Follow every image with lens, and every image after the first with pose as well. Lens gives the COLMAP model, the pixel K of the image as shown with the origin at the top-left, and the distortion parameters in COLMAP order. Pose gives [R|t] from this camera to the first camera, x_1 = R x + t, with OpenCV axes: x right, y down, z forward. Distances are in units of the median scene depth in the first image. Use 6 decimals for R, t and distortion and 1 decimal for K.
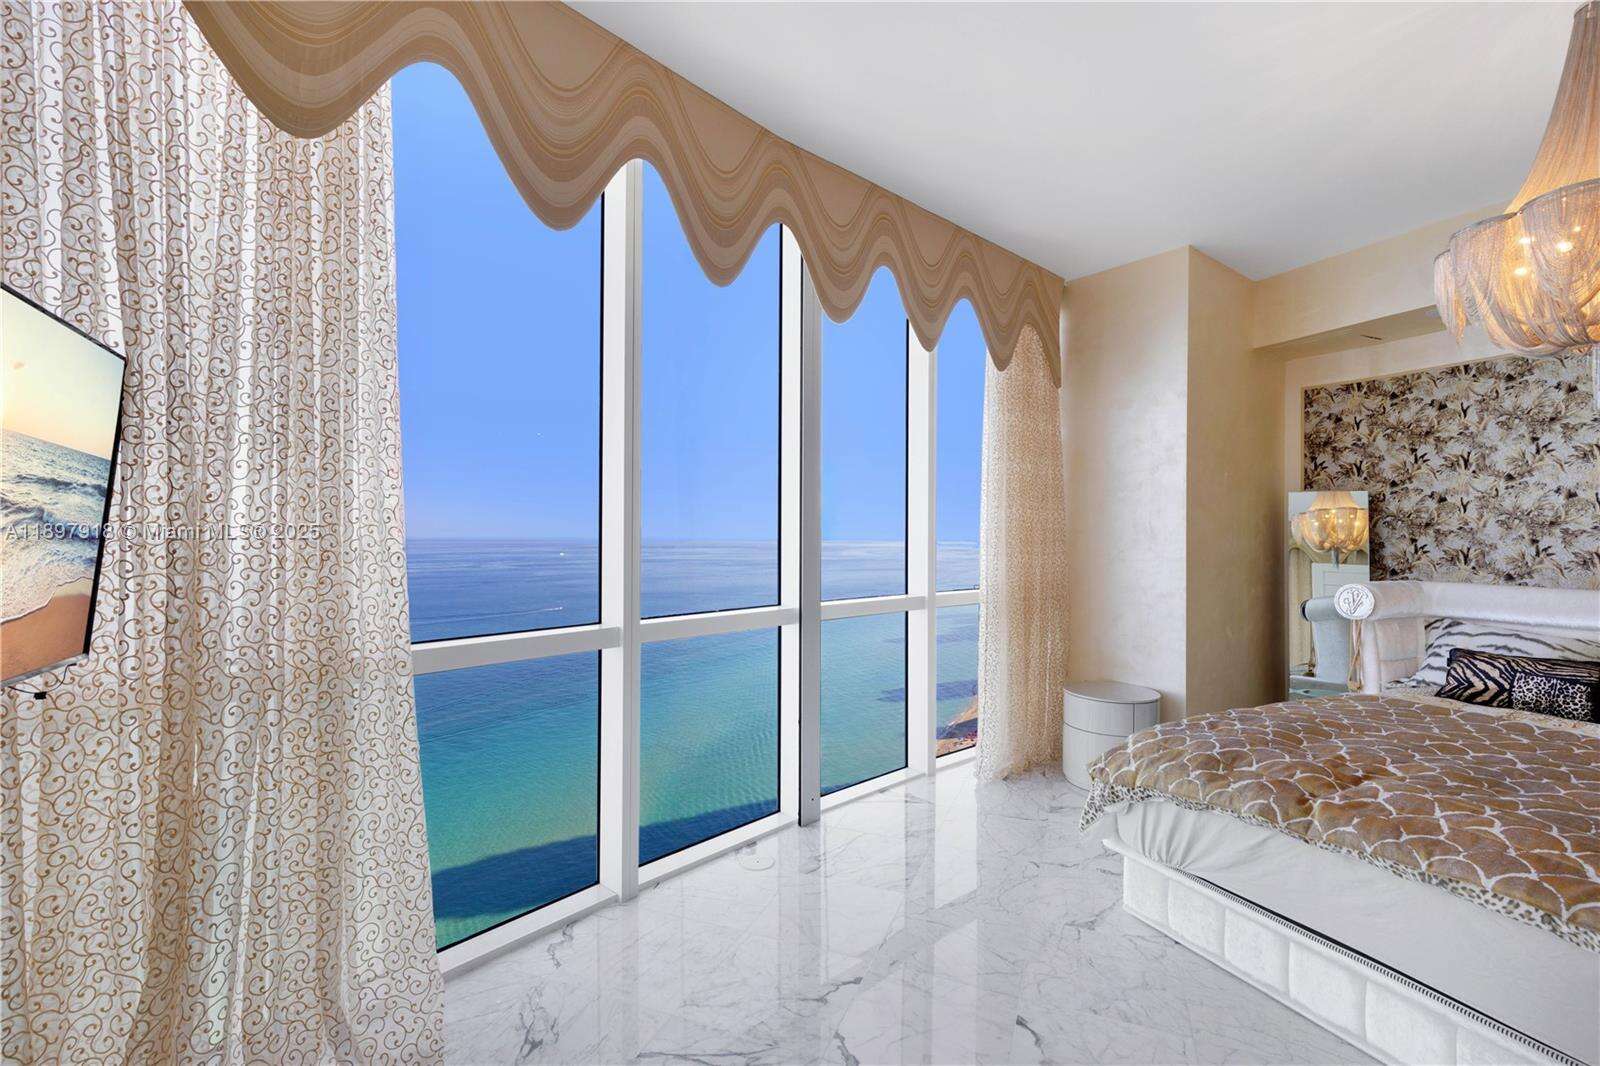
lens RADIAL K [[708.3, 0, 800.0], [0, 708.3, 533.0], [0, 0, 1]] dist [0.002576, -0.001545]
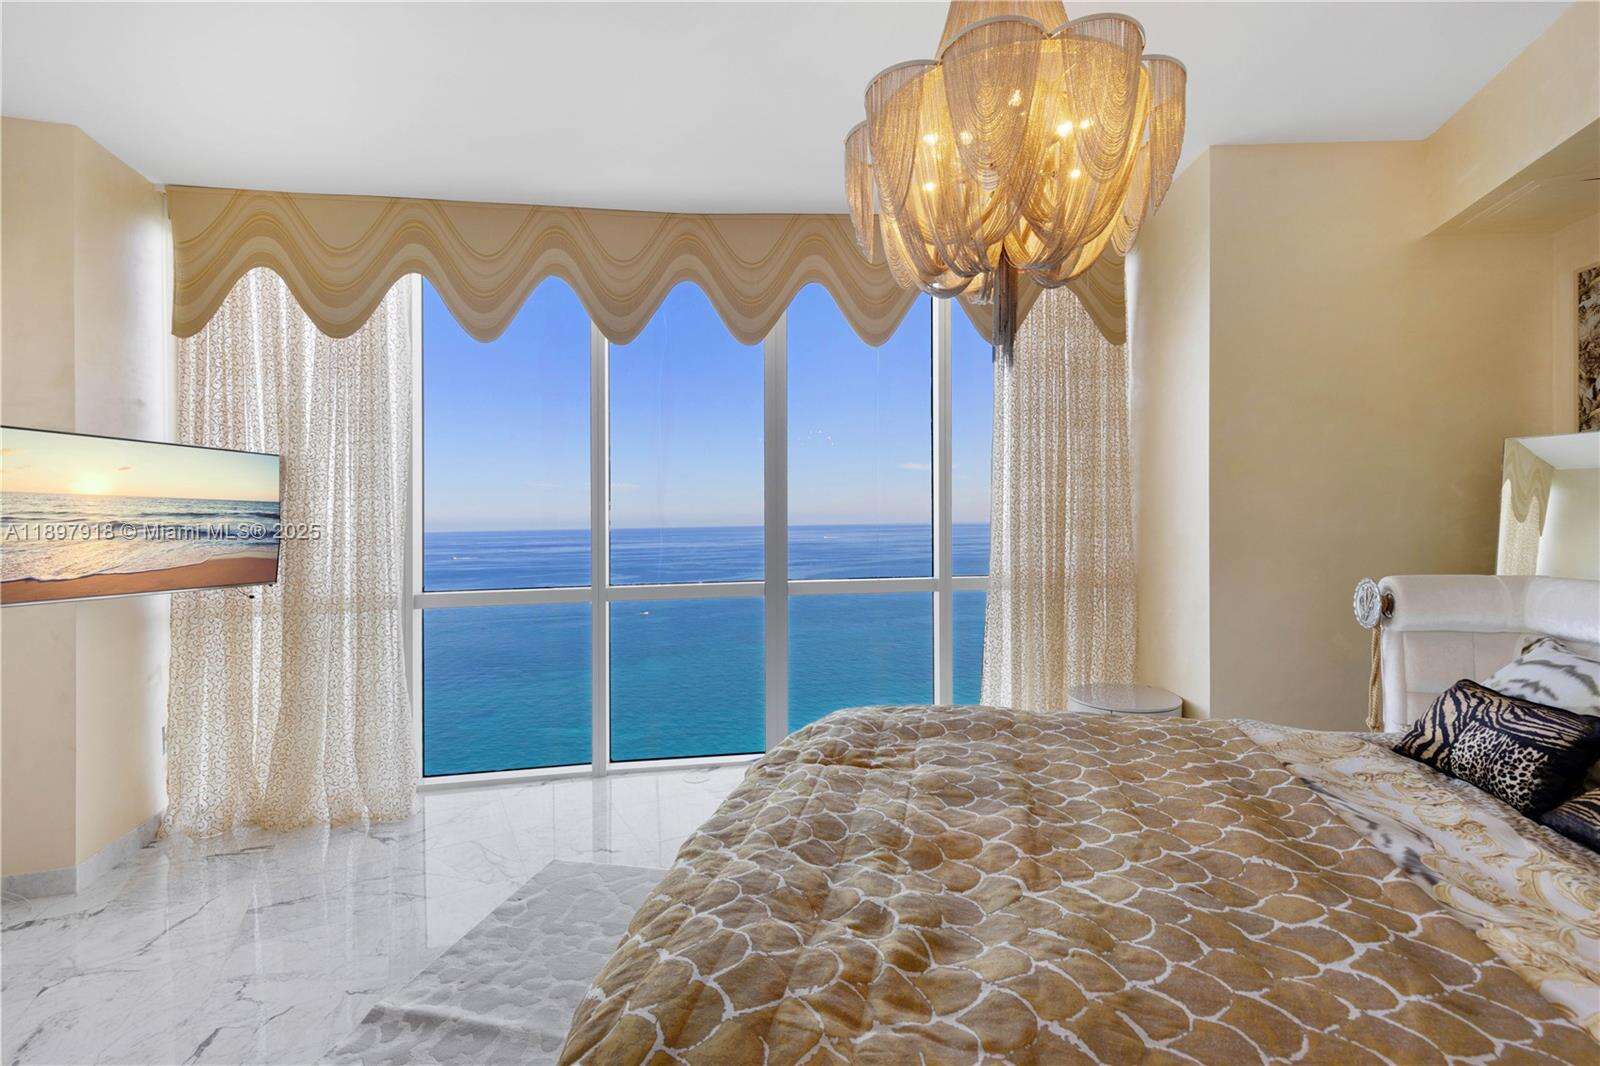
lens RADIAL K [[697.6, 0, 803.2], [0, 697.6, 522.6], [0, 0, 1]] dist [0.003477, 0.000188]
pose [[0.782634, -0.019720, -0.622170, 0.893382], [0.023847, 0.999714, -0.001689, 0.006652], [0.622025, -0.013515, 0.782880, 0.133267]]
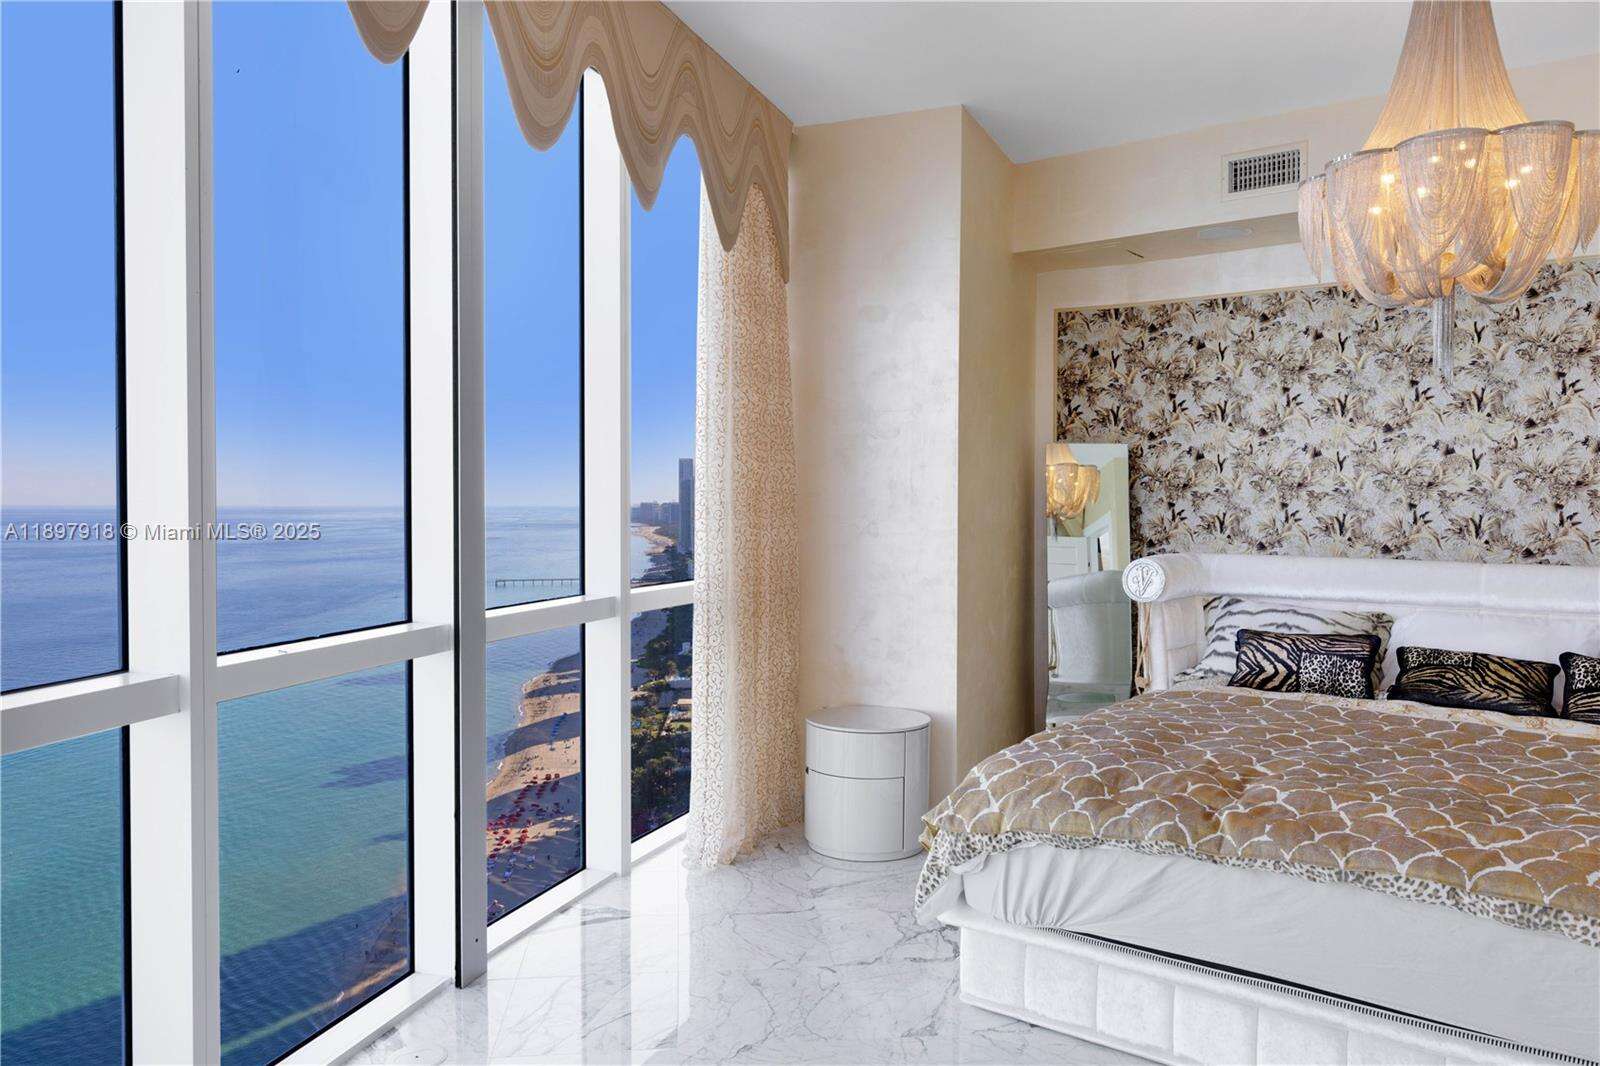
lens RADIAL K [[1151.8, 0, 798.3], [0, 1151.8, 529.8], [0, 0, 1]] dist [-0.002262, -0.004915]
pose [[0.882278, -0.015225, 0.470482, -0.222989], [0.001200, 0.999546, 0.030096, -0.002001], [-0.470727, -0.025989, 0.881896, 0.019529]]
